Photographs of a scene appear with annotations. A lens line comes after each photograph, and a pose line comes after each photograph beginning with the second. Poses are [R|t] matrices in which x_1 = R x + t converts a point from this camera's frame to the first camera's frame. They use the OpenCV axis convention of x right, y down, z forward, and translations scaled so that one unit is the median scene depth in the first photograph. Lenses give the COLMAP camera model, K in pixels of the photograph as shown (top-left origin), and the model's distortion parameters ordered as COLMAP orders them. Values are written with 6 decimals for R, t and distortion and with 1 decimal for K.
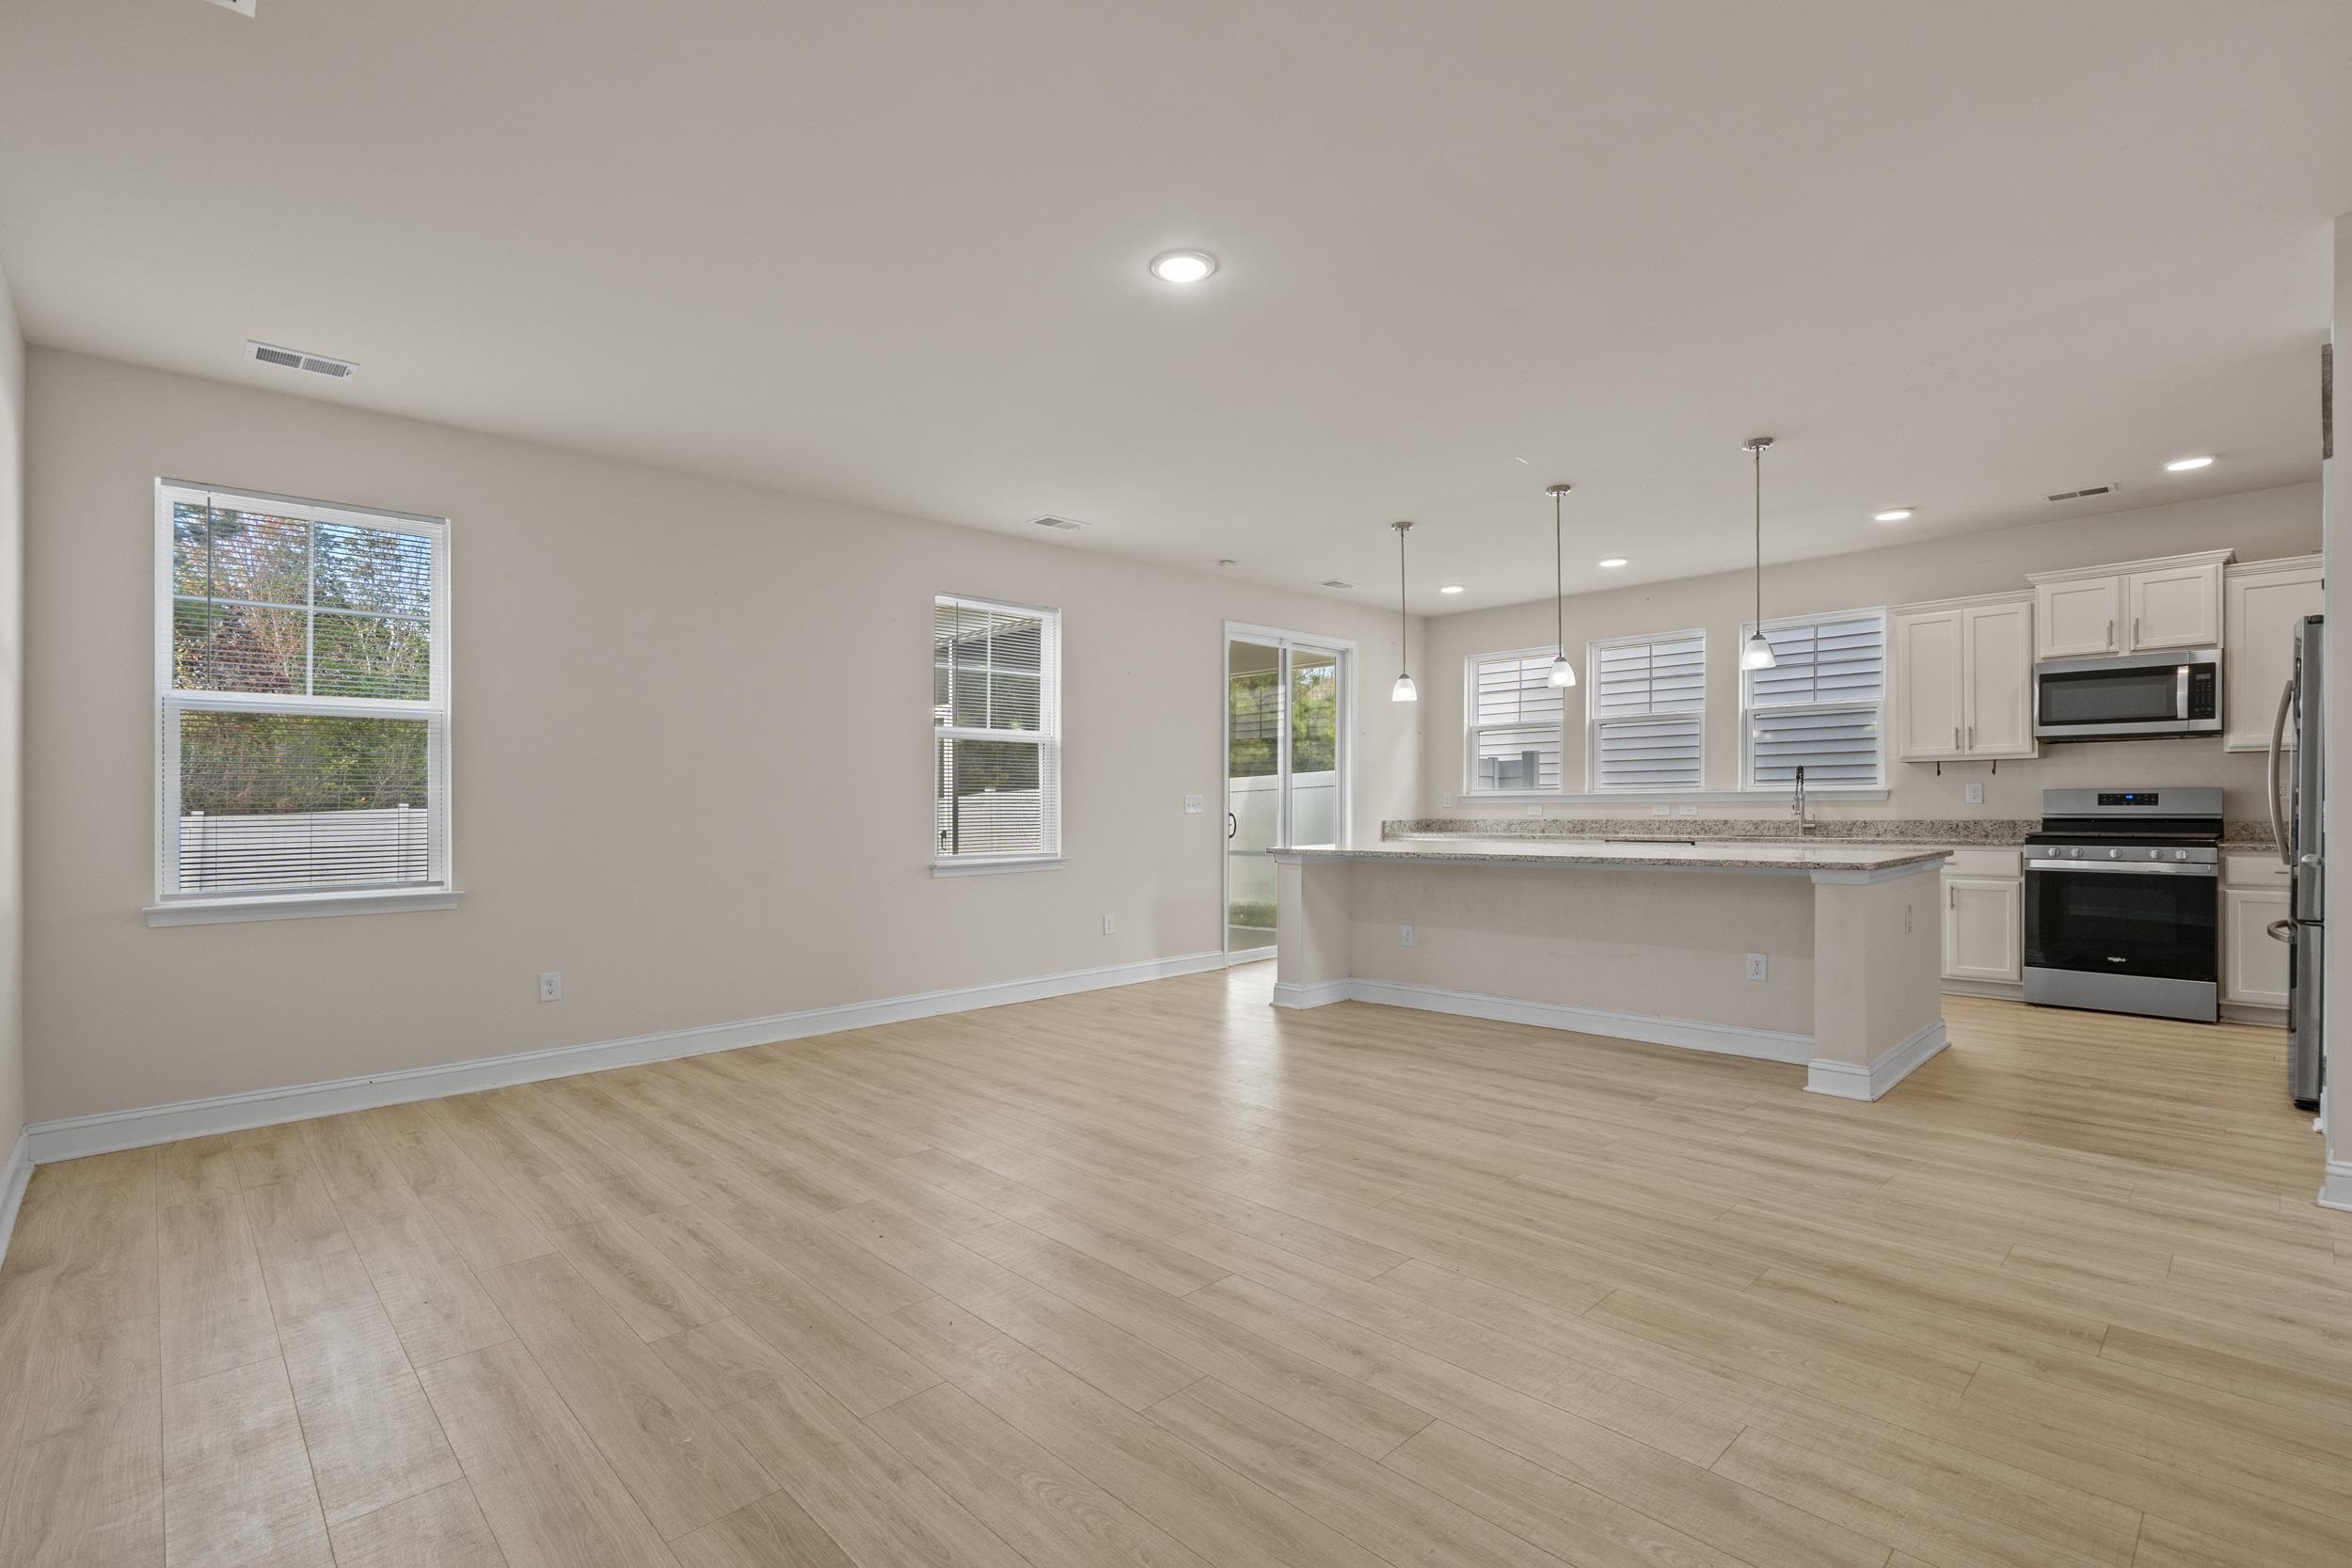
lens RADIAL K [[1051.6, 0, 1213.2], [0, 1051.6, 825.2], [0, 0, 1]] dist [-0.001603, -0.000032]
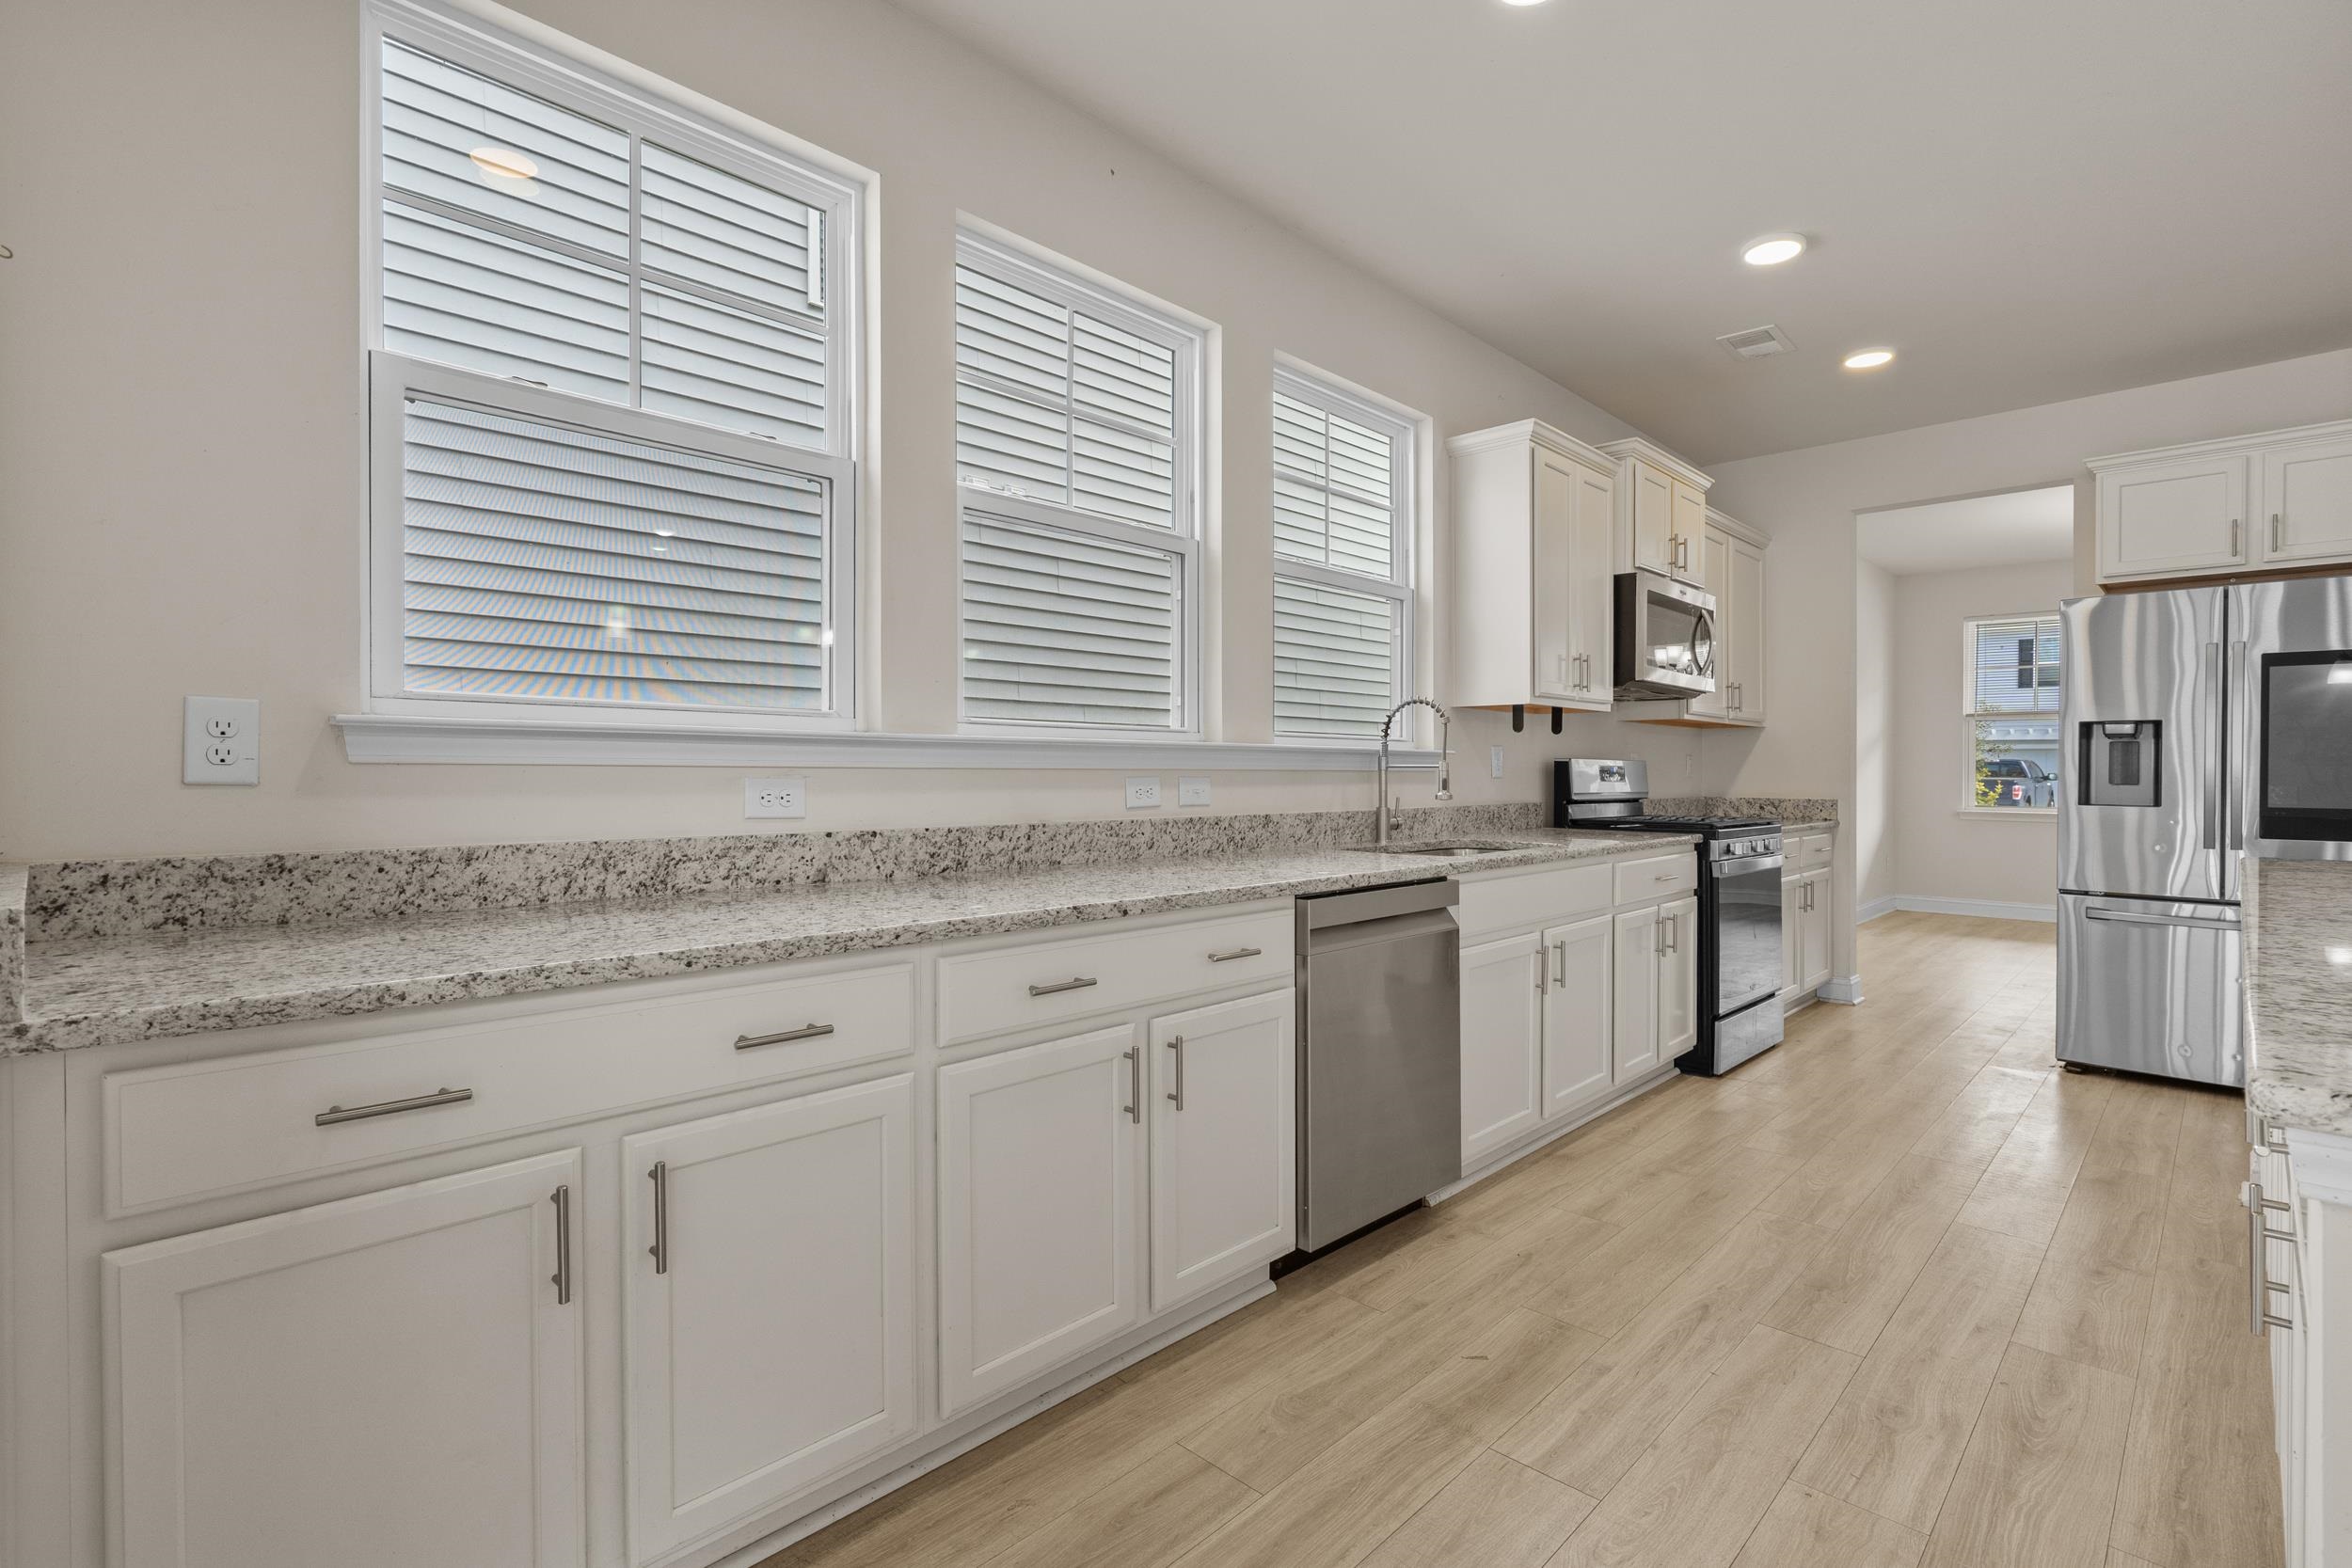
lens RADIAL K [[1051.6, 0, 1213.2], [0, 1051.6, 825.2], [0, 0, 1]] dist [-0.001603, -0.000032]
pose [[-0.016553, -0.037521, 0.999159, 0.109493], [0.015330, 0.999169, 0.037775, -0.021780], [-0.999745, 0.015942, -0.015964, 1.353198]]
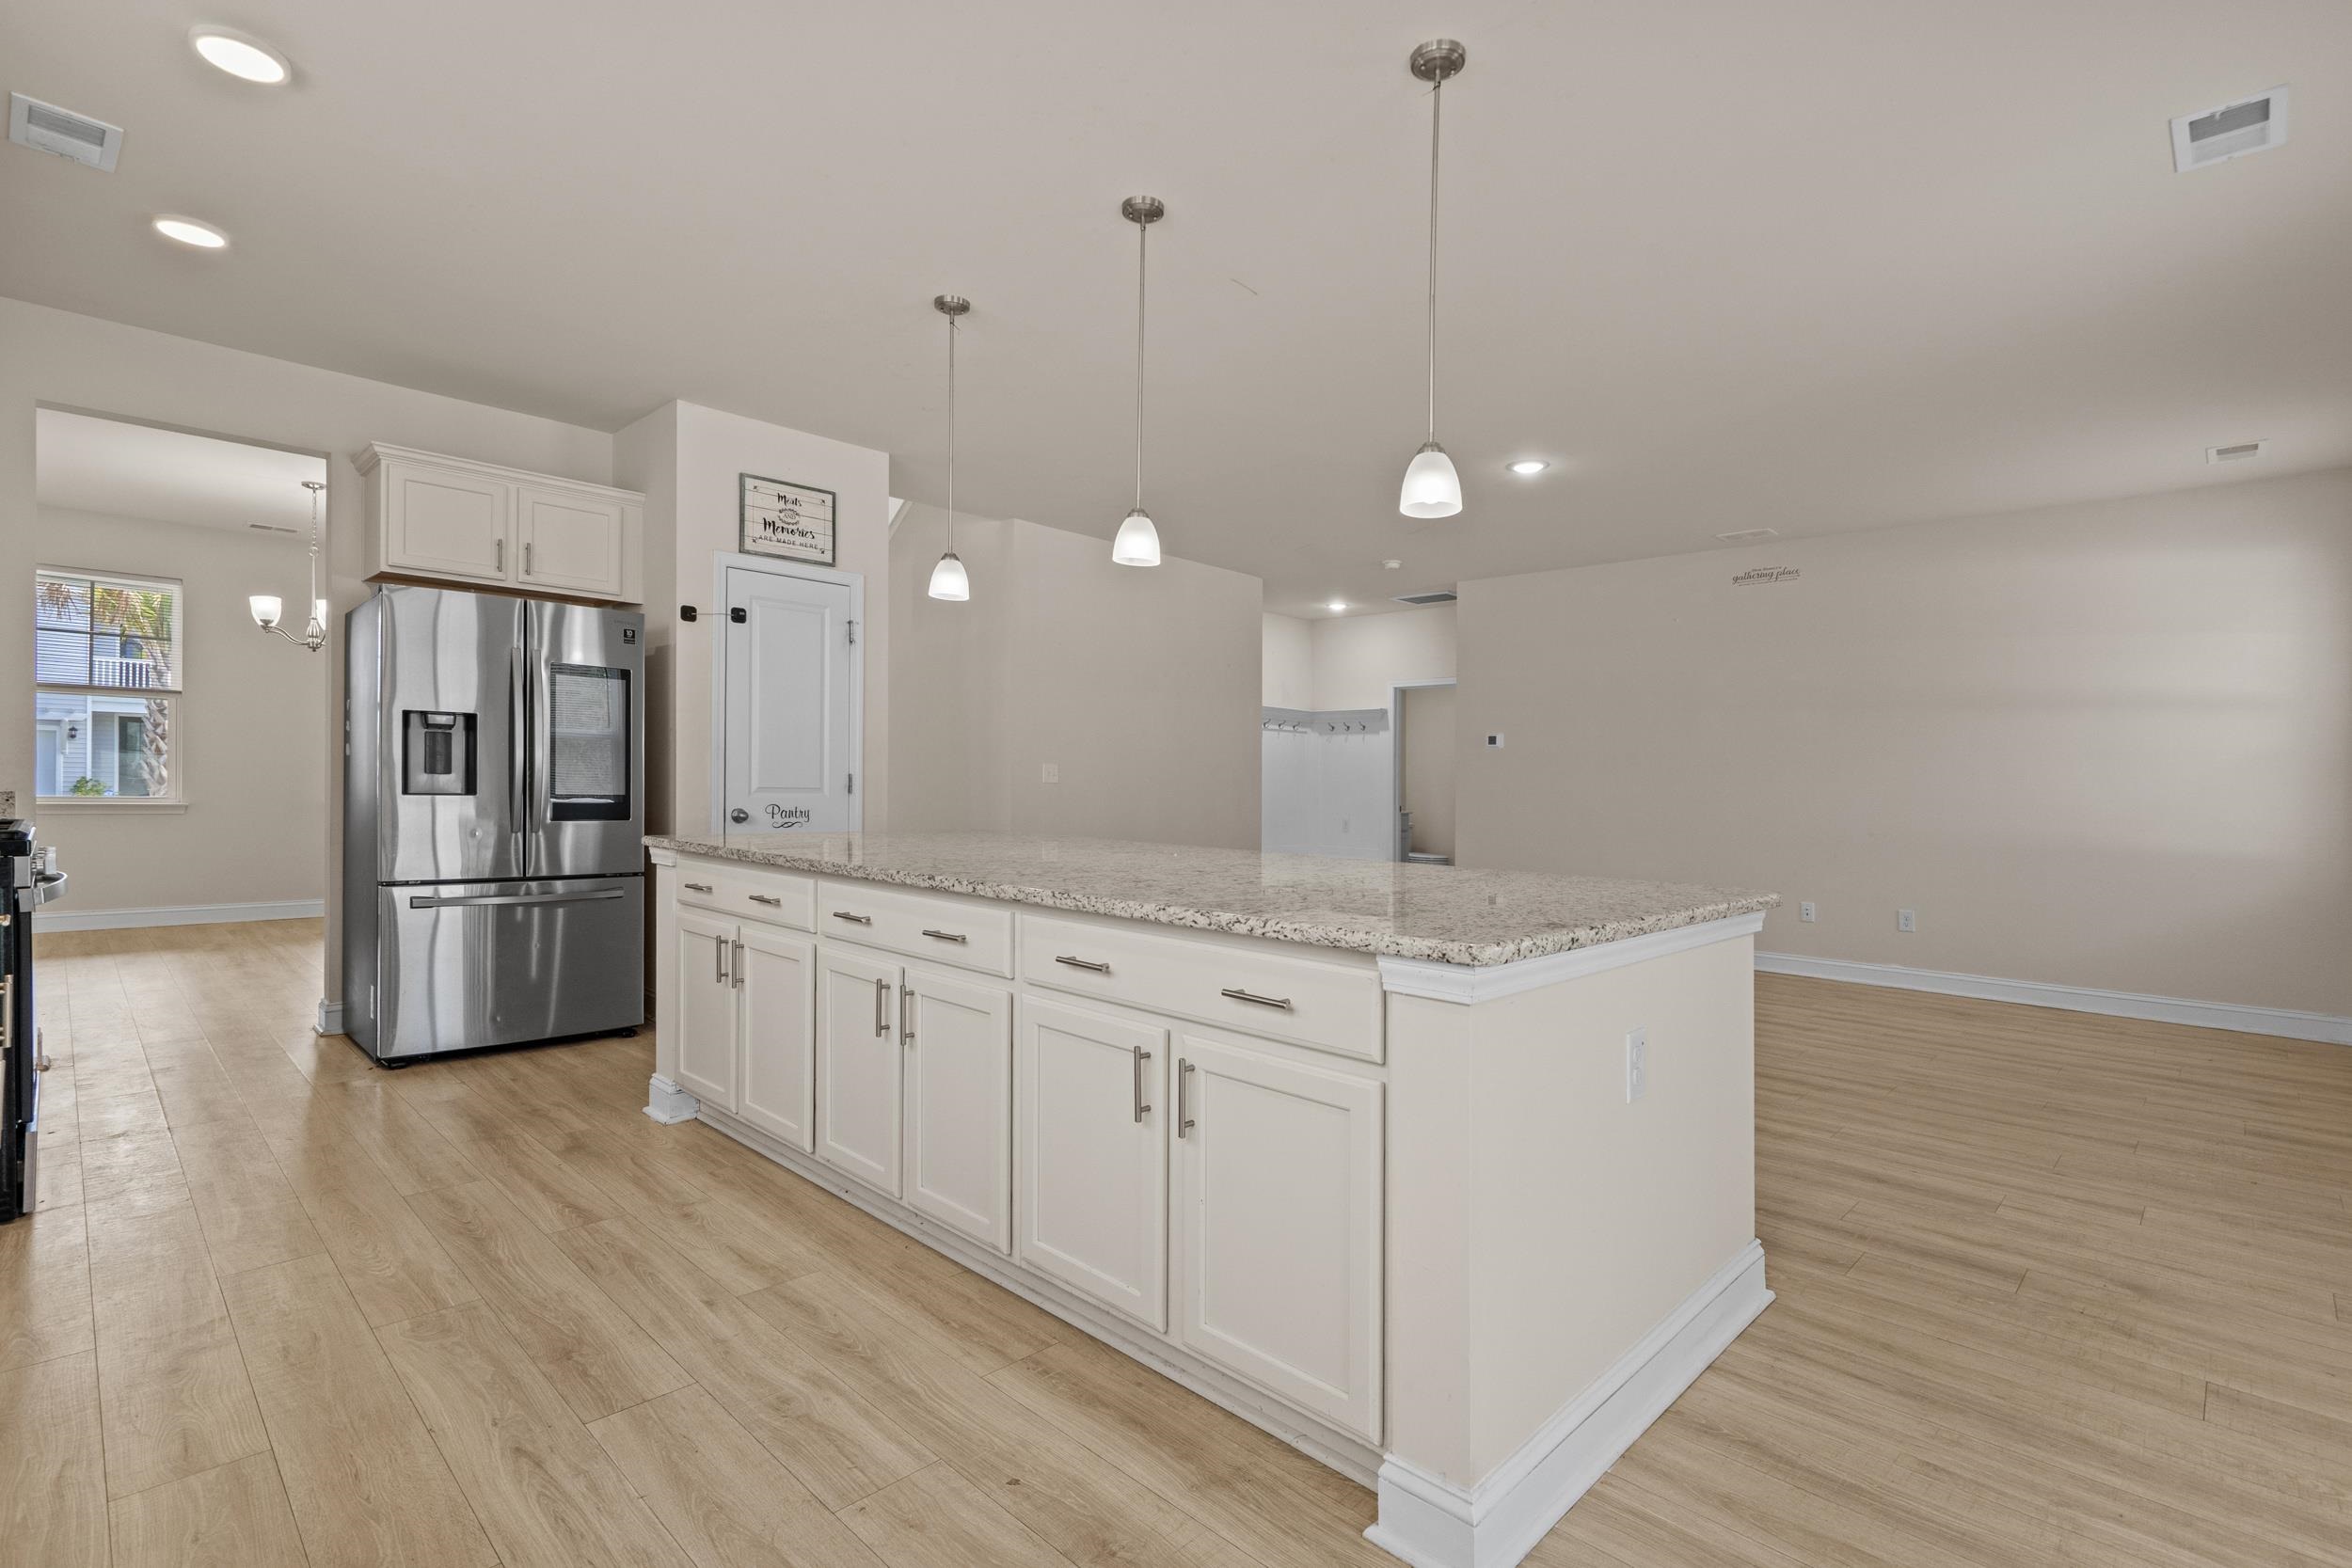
lens RADIAL K [[1092.7, 0, 1141.2], [0, 1092.7, 784.0], [0, 0, 1]] dist [-0.001600, -0.000204]
pose [[-0.999594, -0.007777, 0.027395, 0.298772], [-0.007260, 0.999794, 0.018935, -0.023738], [-0.027536, 0.018728, -0.999445, 1.467956]]
